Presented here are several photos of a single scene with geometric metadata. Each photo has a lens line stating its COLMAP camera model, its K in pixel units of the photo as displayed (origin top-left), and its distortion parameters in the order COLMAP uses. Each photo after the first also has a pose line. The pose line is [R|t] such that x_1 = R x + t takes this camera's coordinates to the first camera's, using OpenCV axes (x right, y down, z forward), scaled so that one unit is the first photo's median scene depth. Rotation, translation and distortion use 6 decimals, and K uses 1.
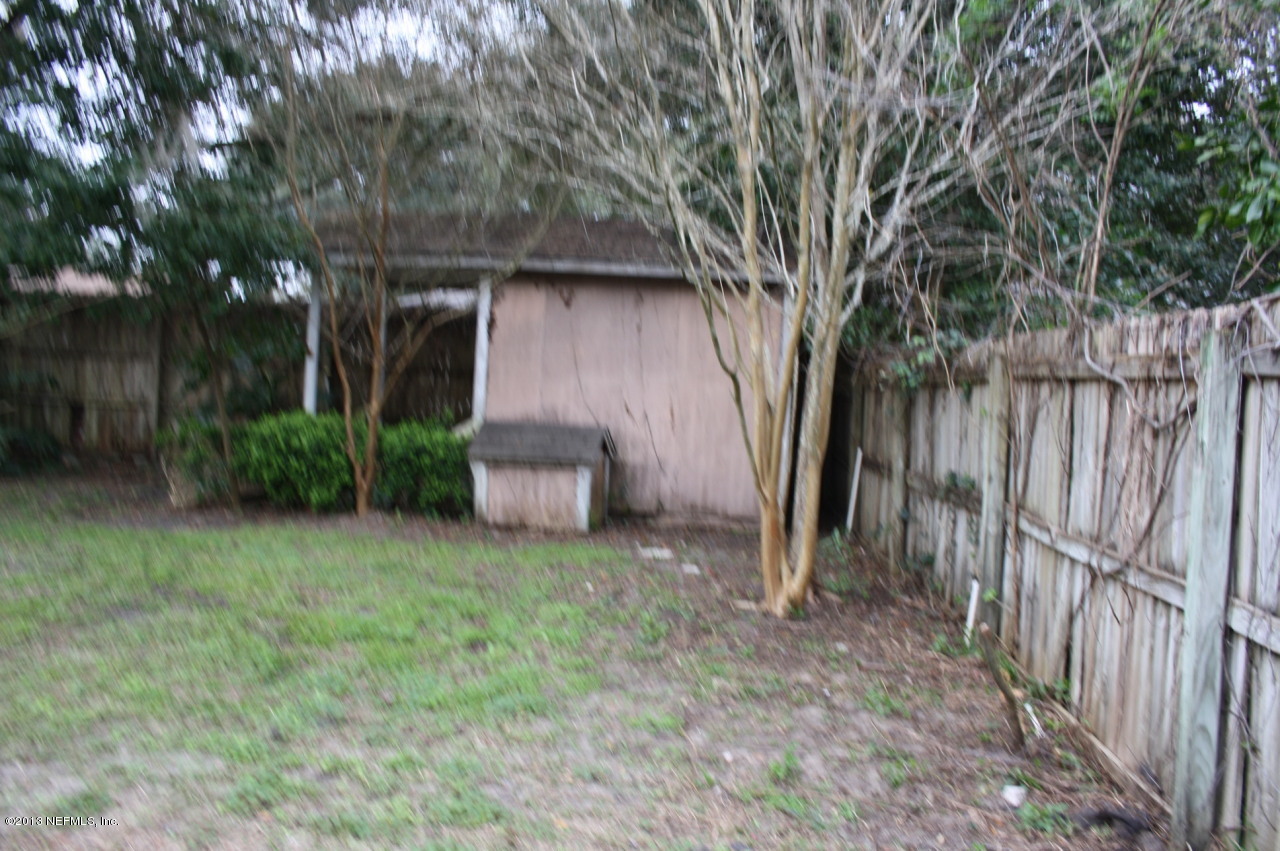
lens RADIAL K [[1067.6, 0, 640.0], [0, 1067.6, 423.4], [0, 0, 1]] dist [-0.142243, 0.101889]
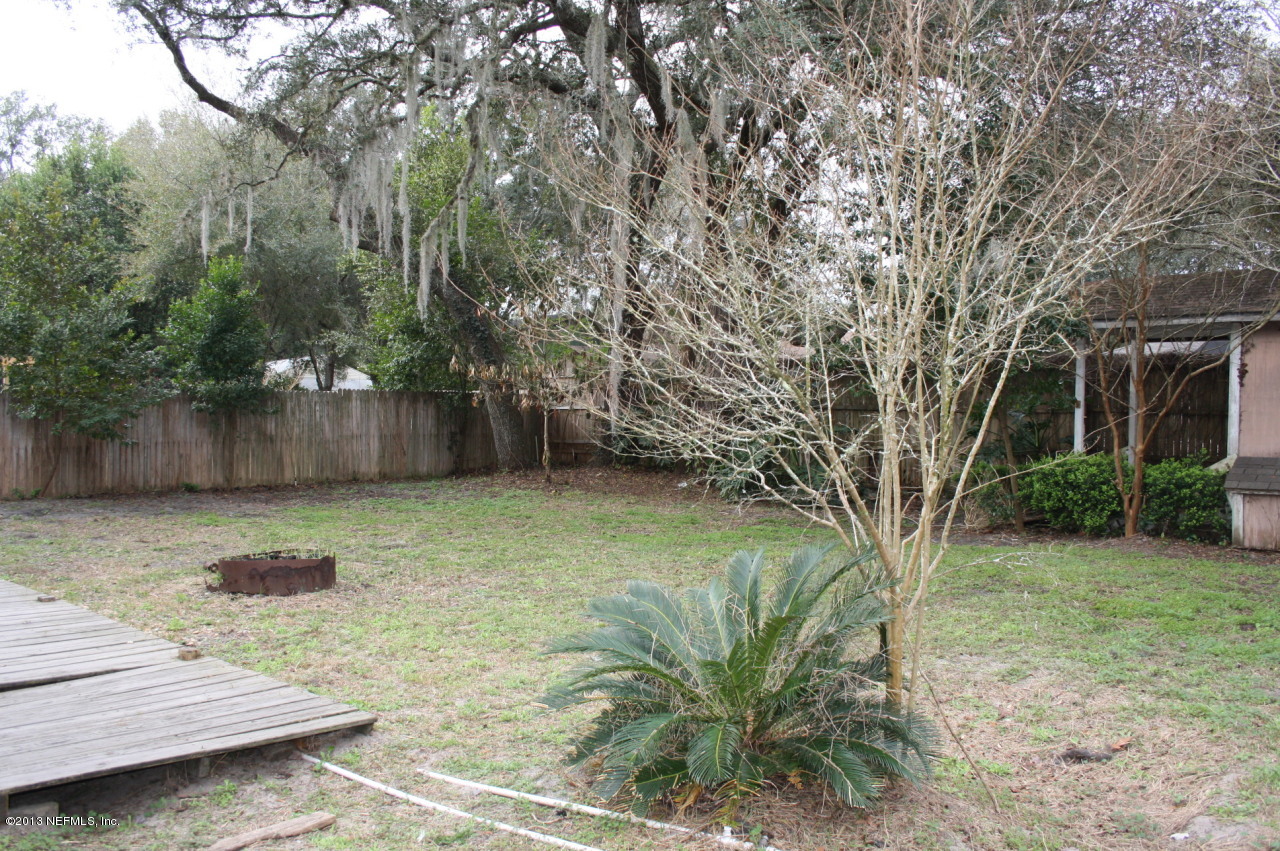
lens RADIAL K [[1067.6, 0, 642.2], [0, 1067.6, 427.0], [0, 0, 1]] dist [-0.142243, 0.101889]
pose [[0.791722, -0.034033, -0.609933, 0.021071], [0.011408, 0.999096, -0.040940, 0.003284], [0.610776, 0.025455, 0.791394, -0.266971]]
